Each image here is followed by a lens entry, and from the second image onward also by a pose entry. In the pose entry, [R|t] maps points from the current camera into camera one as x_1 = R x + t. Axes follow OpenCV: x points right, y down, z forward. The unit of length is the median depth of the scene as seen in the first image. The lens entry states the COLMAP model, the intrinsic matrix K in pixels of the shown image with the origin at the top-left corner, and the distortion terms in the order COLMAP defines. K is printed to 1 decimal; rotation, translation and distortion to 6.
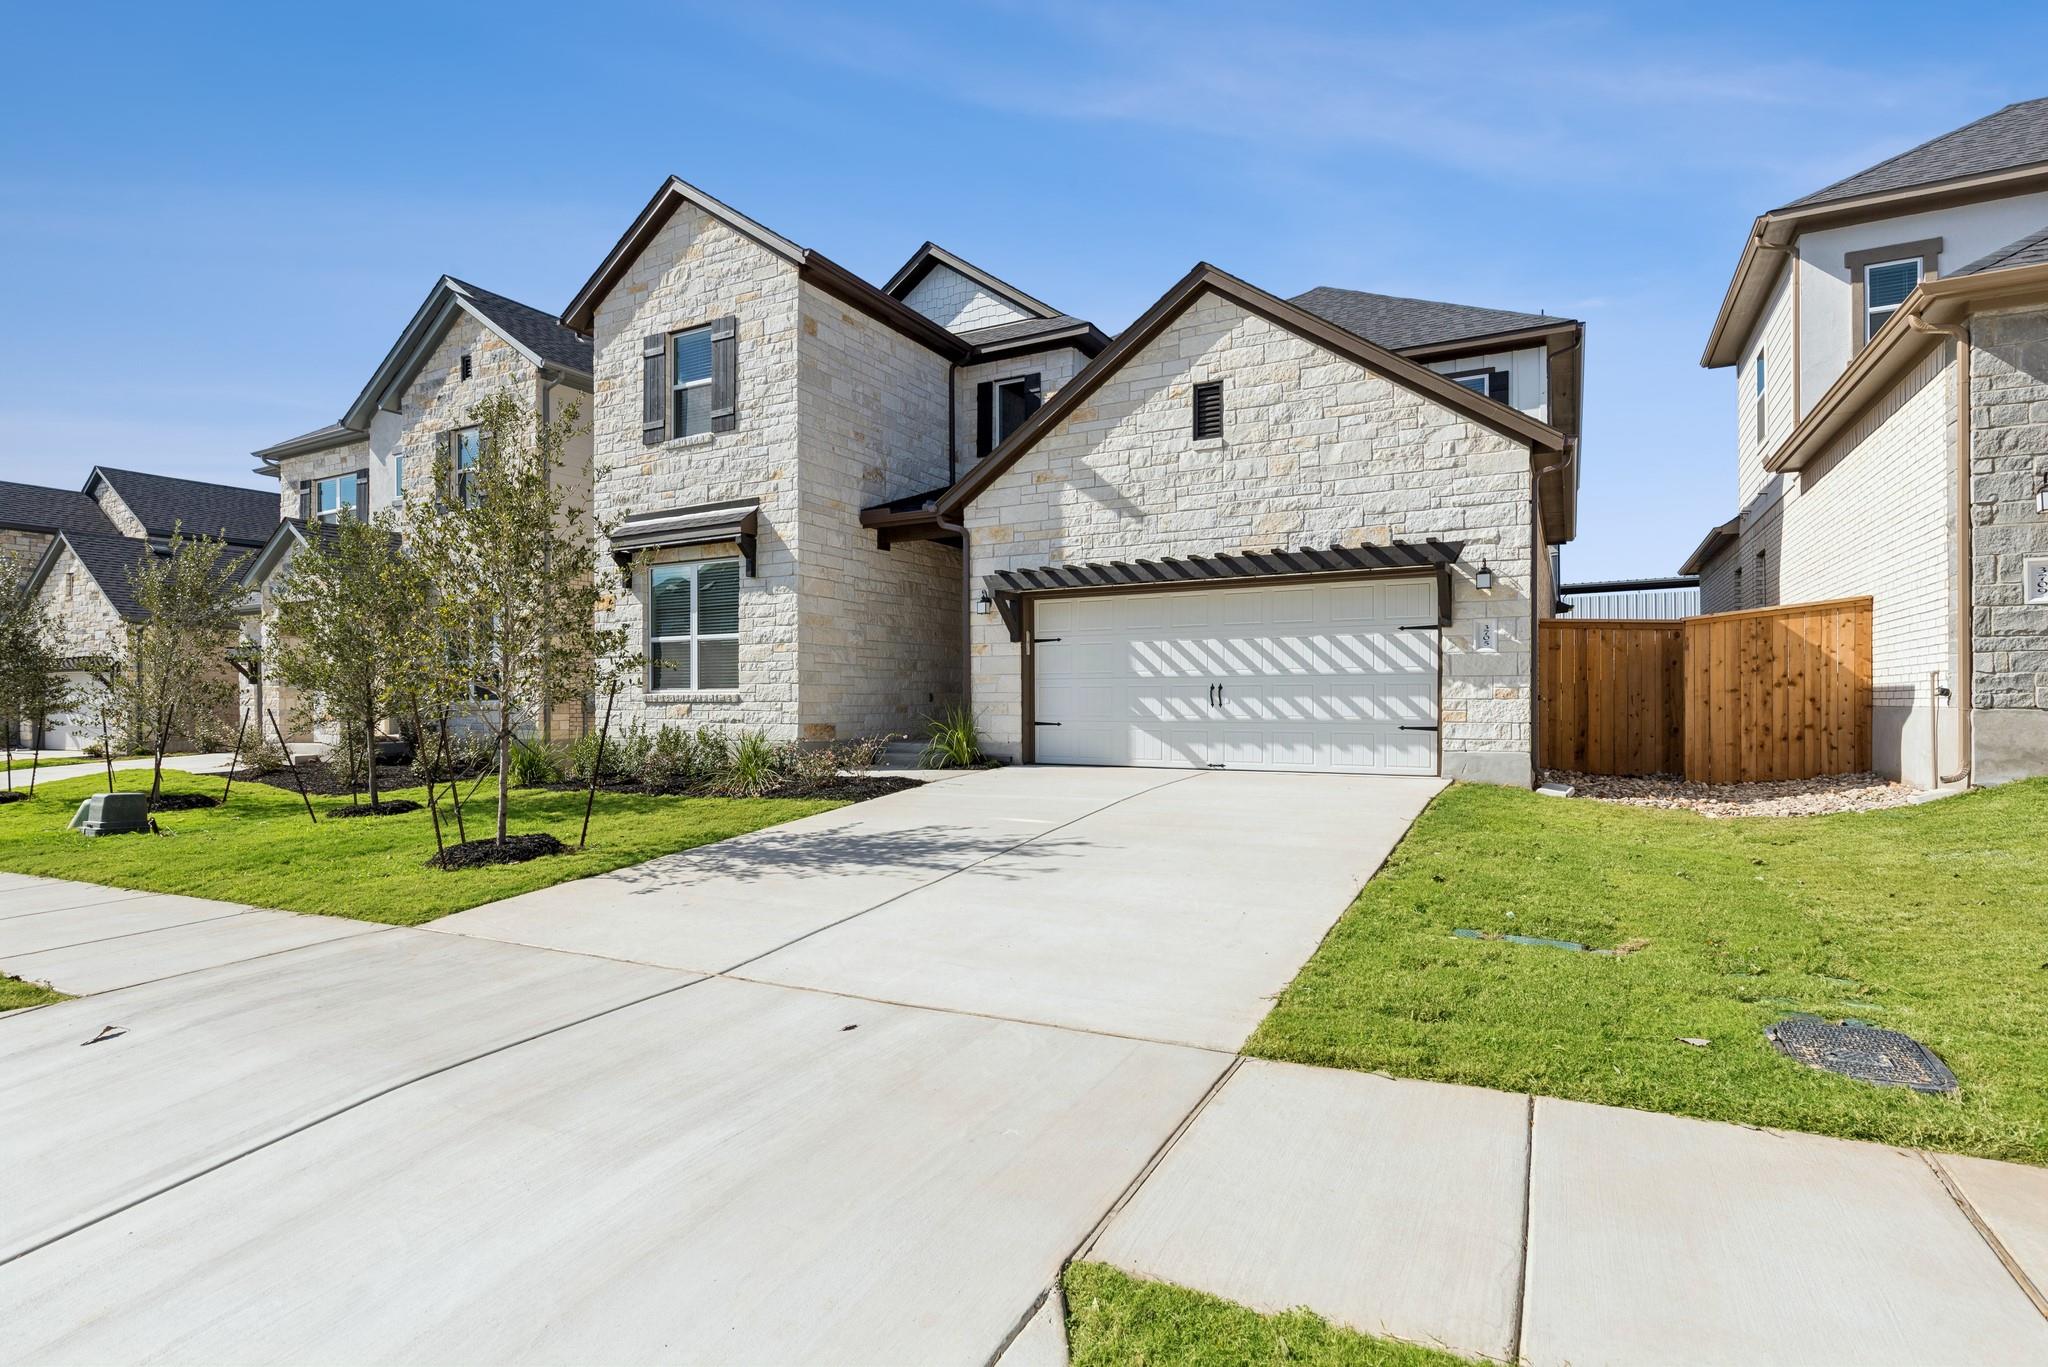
lens RADIAL K [[1010.2, 0, 1029.9], [0, 1010.2, 687.9], [0, 0, 1]] dist [-0.005097, -0.000587]
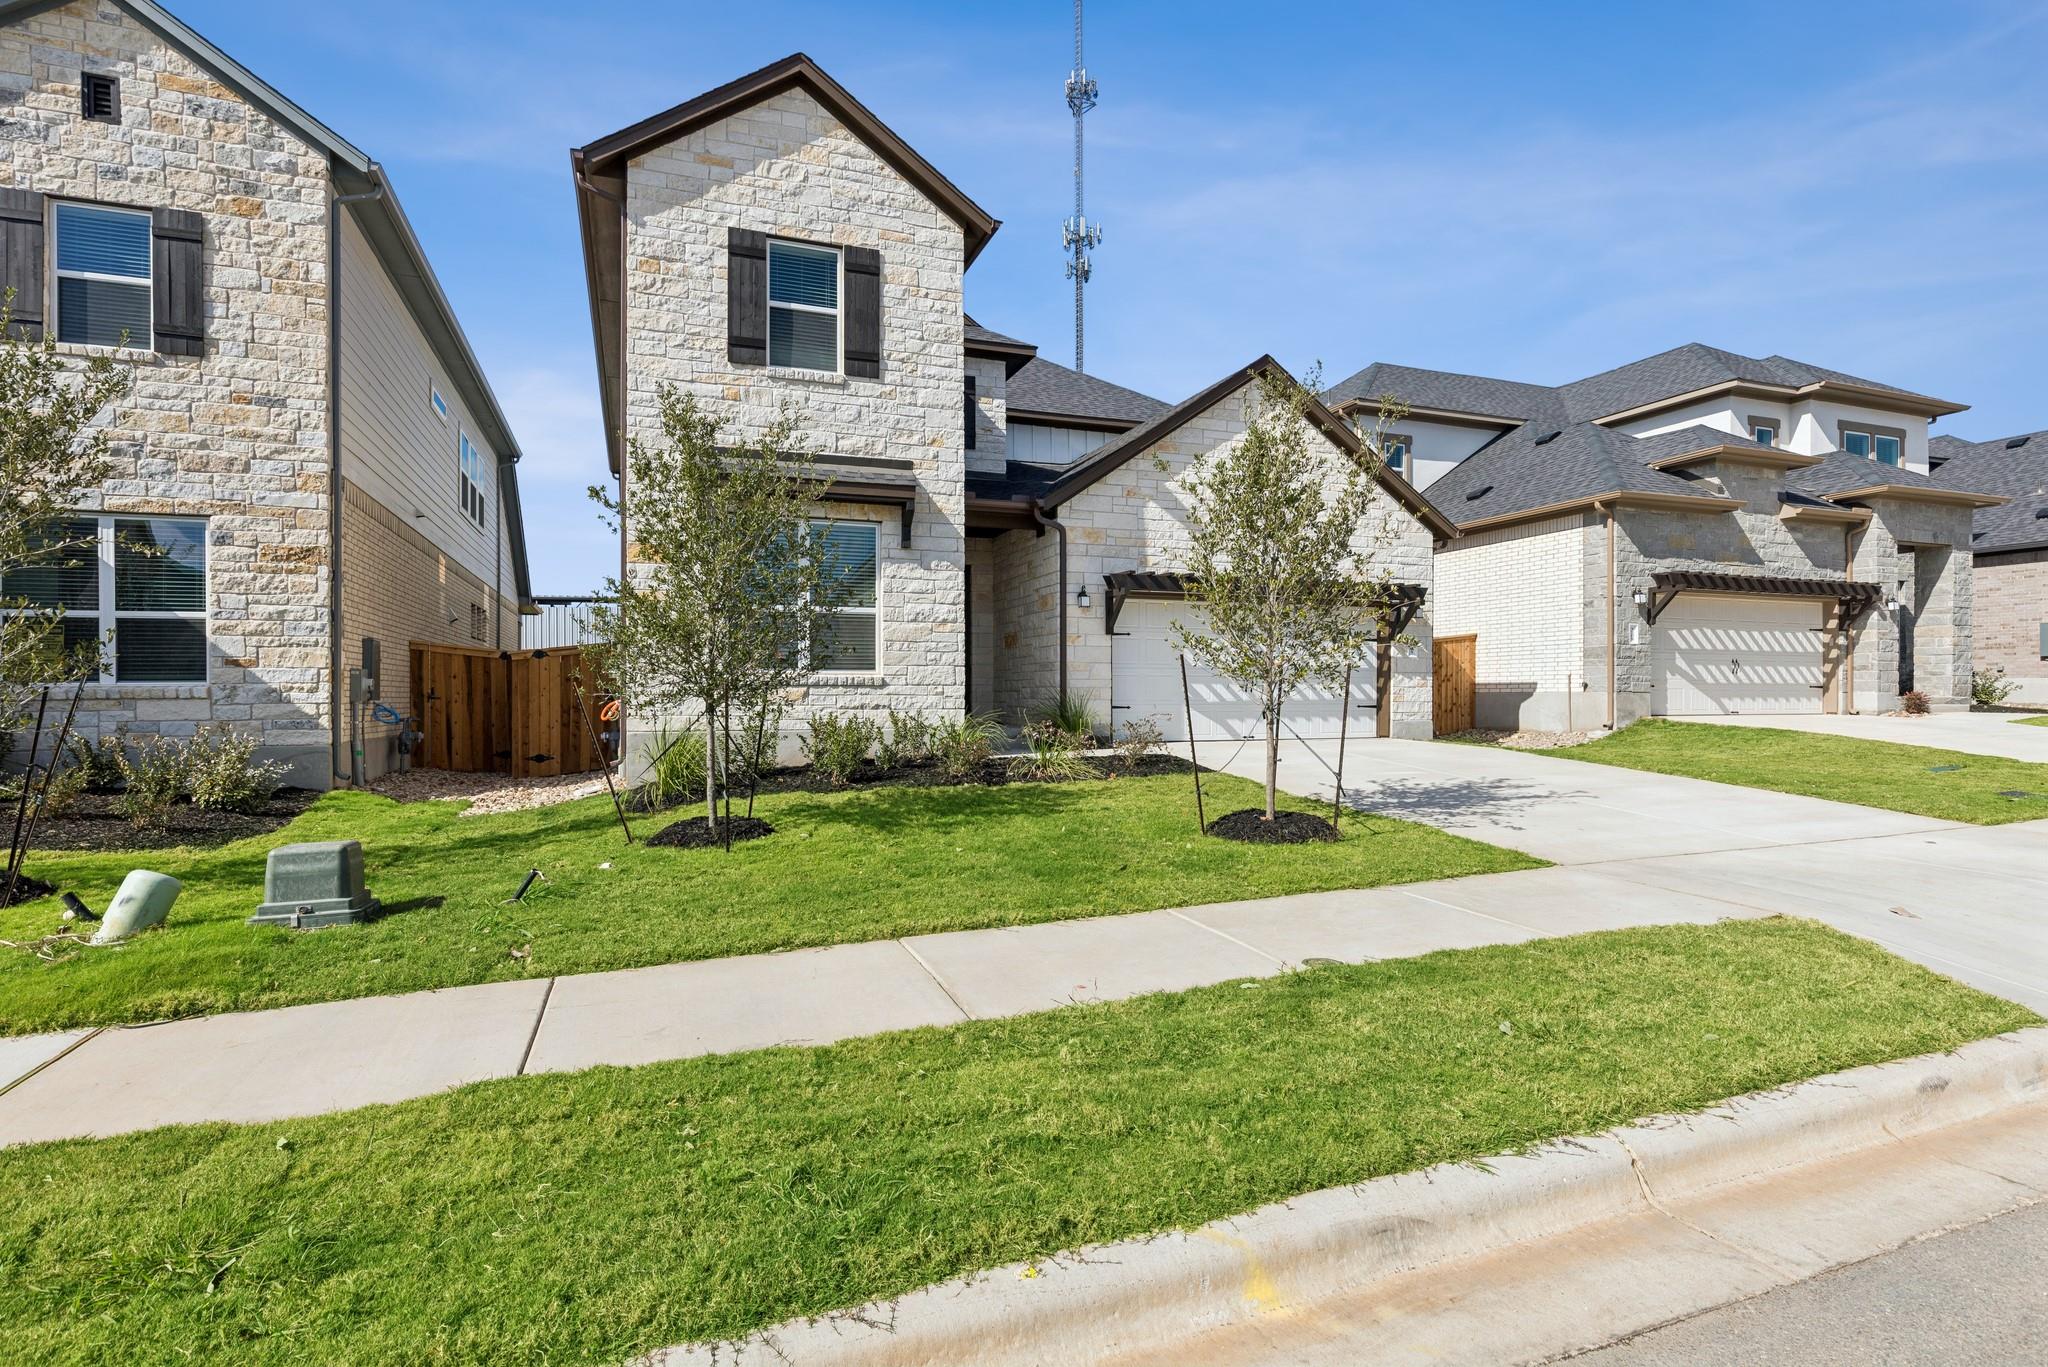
lens RADIAL K [[1010.2, 0, 1033.5], [0, 1010.2, 695.8], [0, 0, 1]] dist [-0.005097, -0.000587]
pose [[0.651086, 0.003882, 0.758994, -0.895971], [-0.005895, 0.999983, -0.000058, 0.022840], [-0.758981, -0.004436, 0.651098, 0.321939]]
